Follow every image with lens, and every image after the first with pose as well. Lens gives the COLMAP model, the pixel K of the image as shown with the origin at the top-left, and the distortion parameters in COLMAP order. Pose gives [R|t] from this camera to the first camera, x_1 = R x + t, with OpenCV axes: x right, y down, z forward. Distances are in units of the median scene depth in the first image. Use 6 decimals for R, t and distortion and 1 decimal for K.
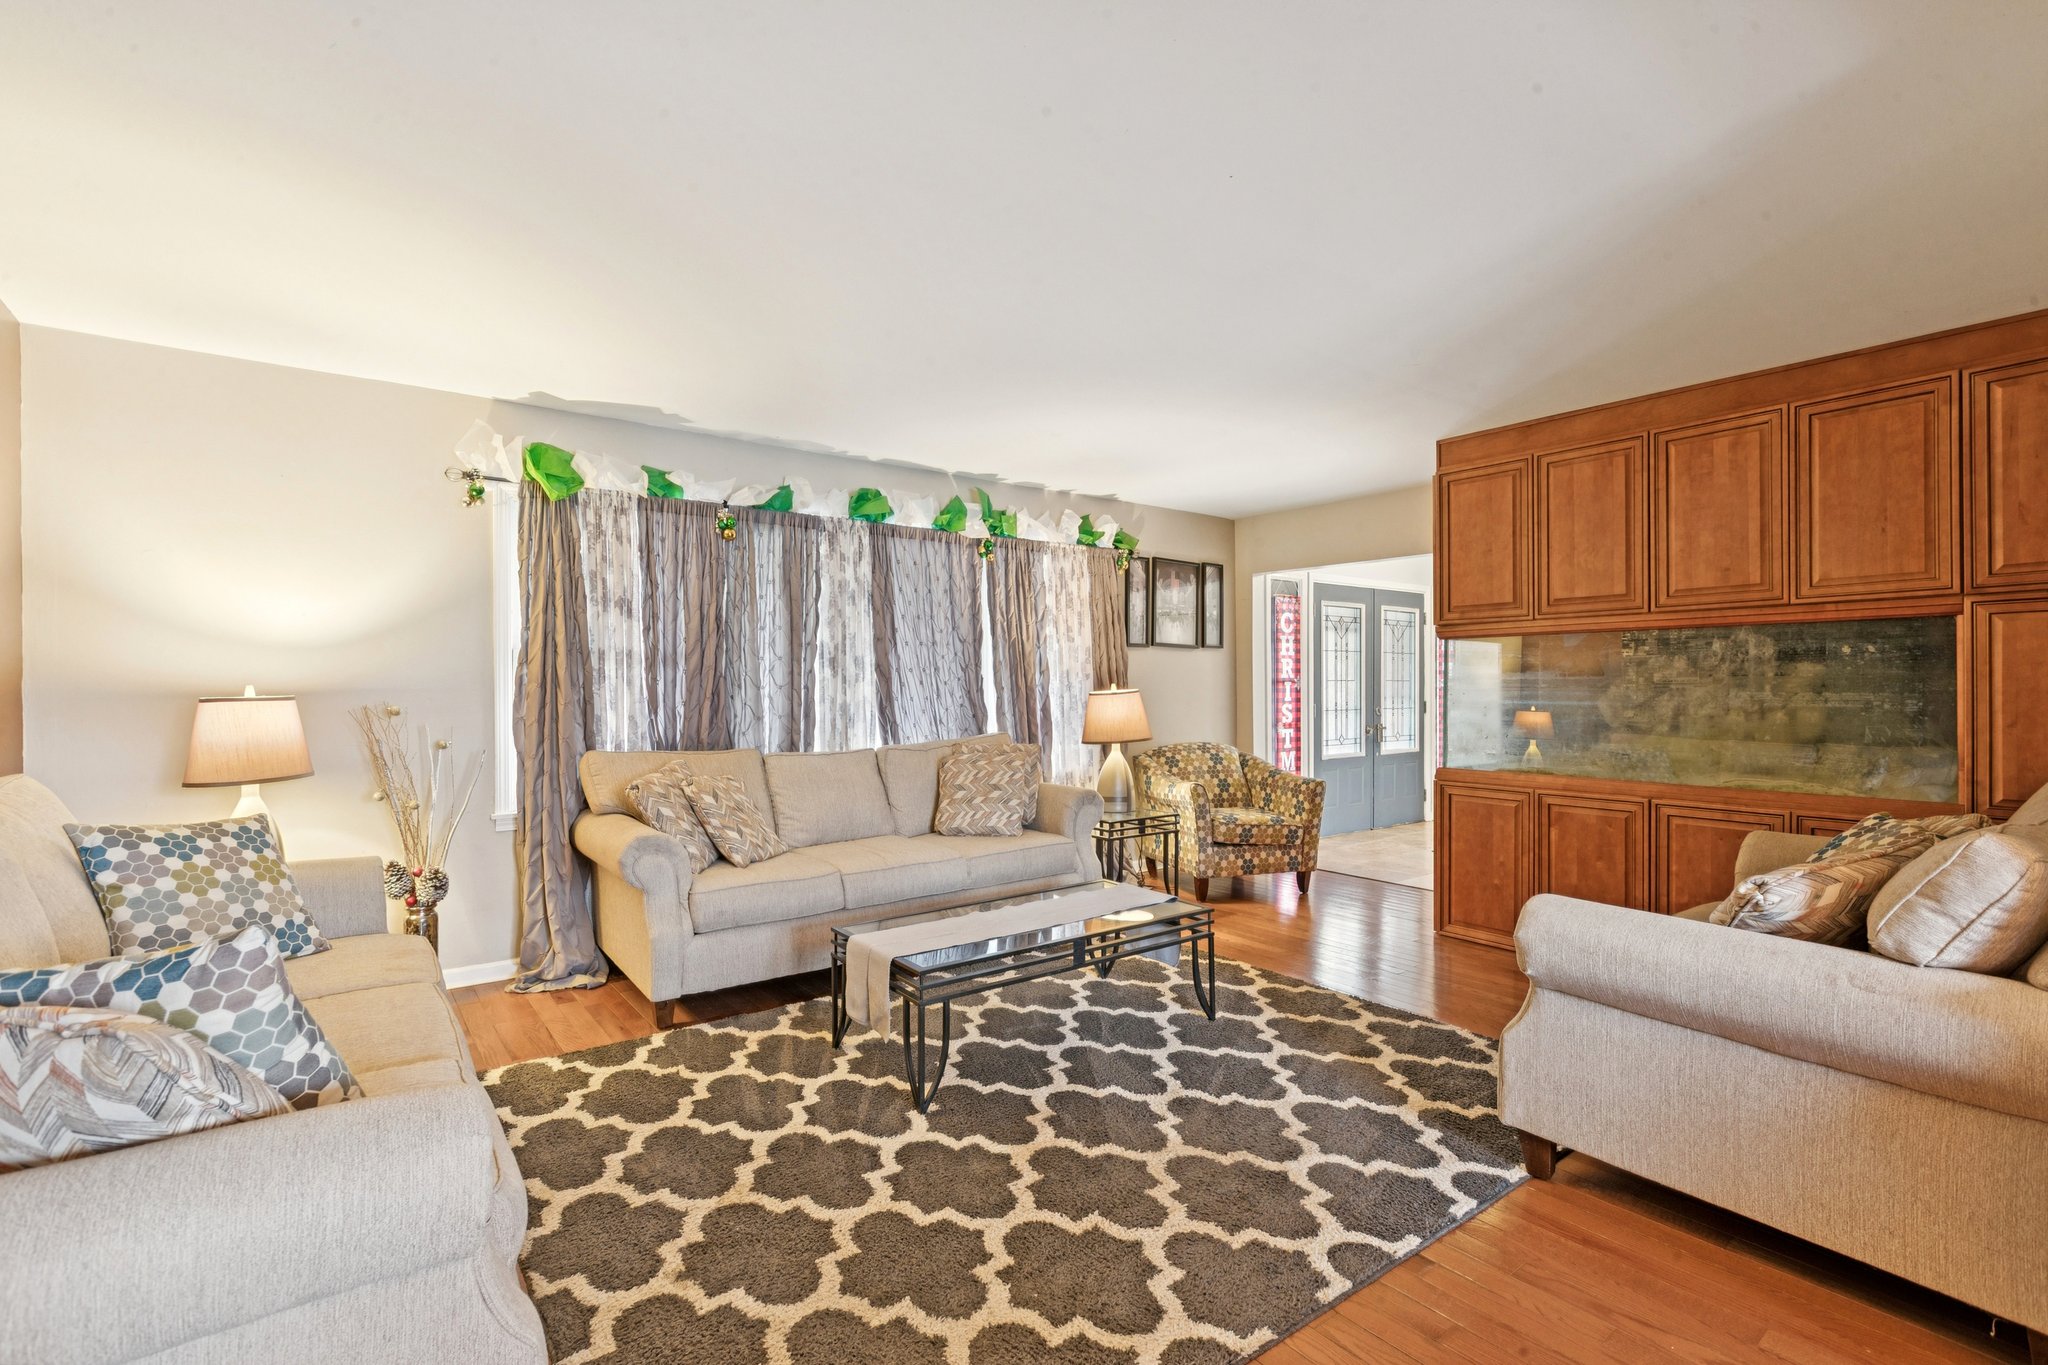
lens RADIAL K [[932.9, 0, 1021.2], [0, 932.9, 681.7], [0, 0, 1]] dist [0.005662, 0.000289]
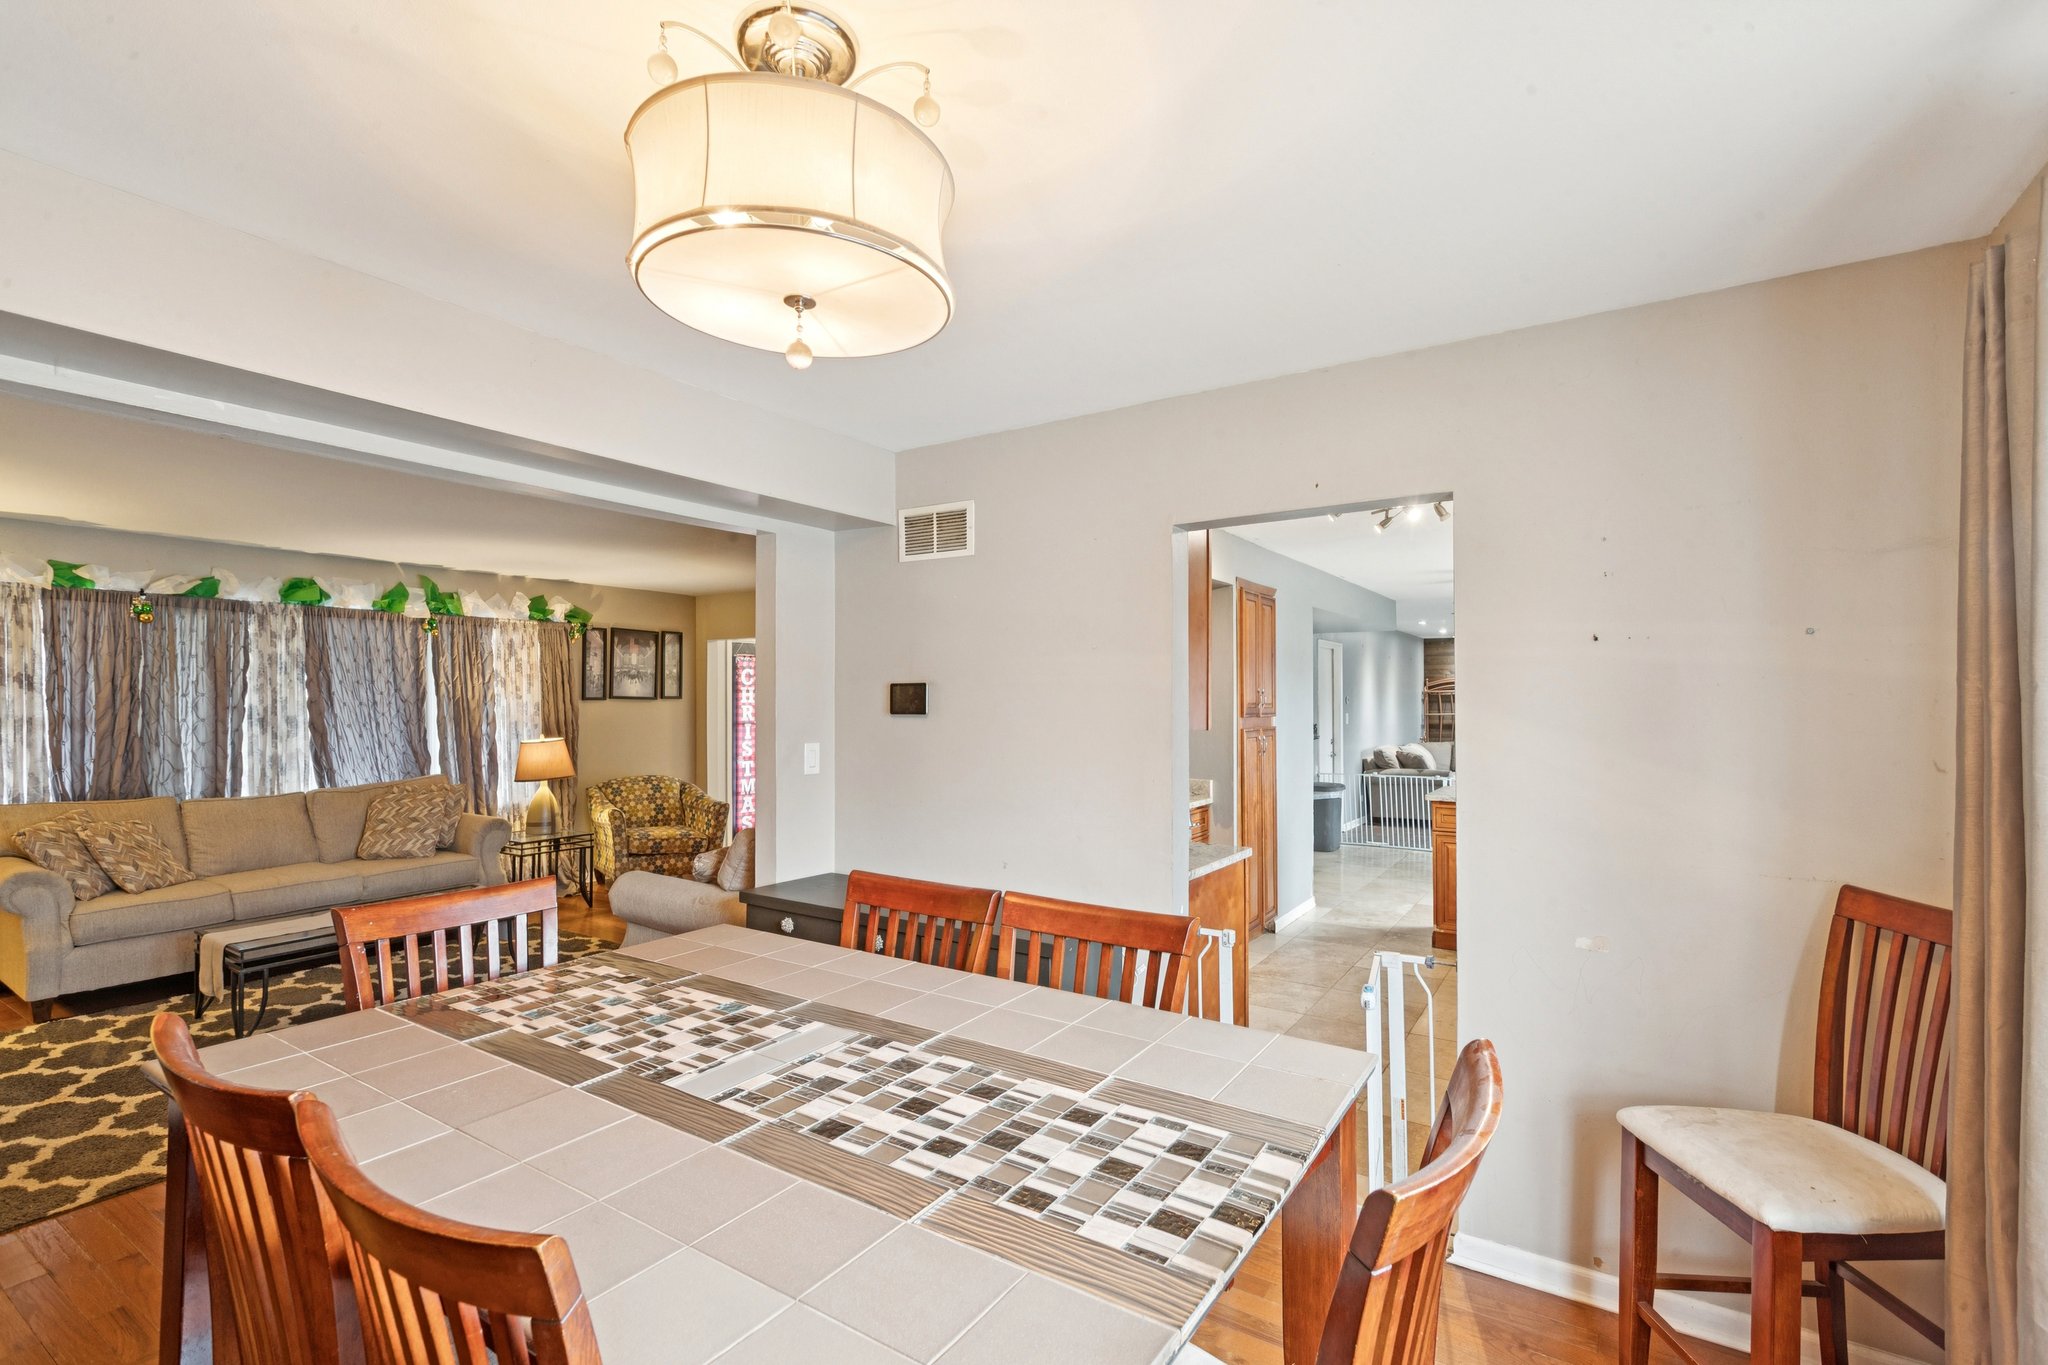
lens RADIAL K [[932.9, 0, 1028.3], [0, 932.9, 689.1], [0, 0, 1]] dist [0.005662, 0.000289]
pose [[0.941350, 0.007462, 0.337350, 0.319062], [-0.005483, 0.999962, -0.006818, -0.059341], [-0.337388, 0.004569, 0.941355, -0.472175]]
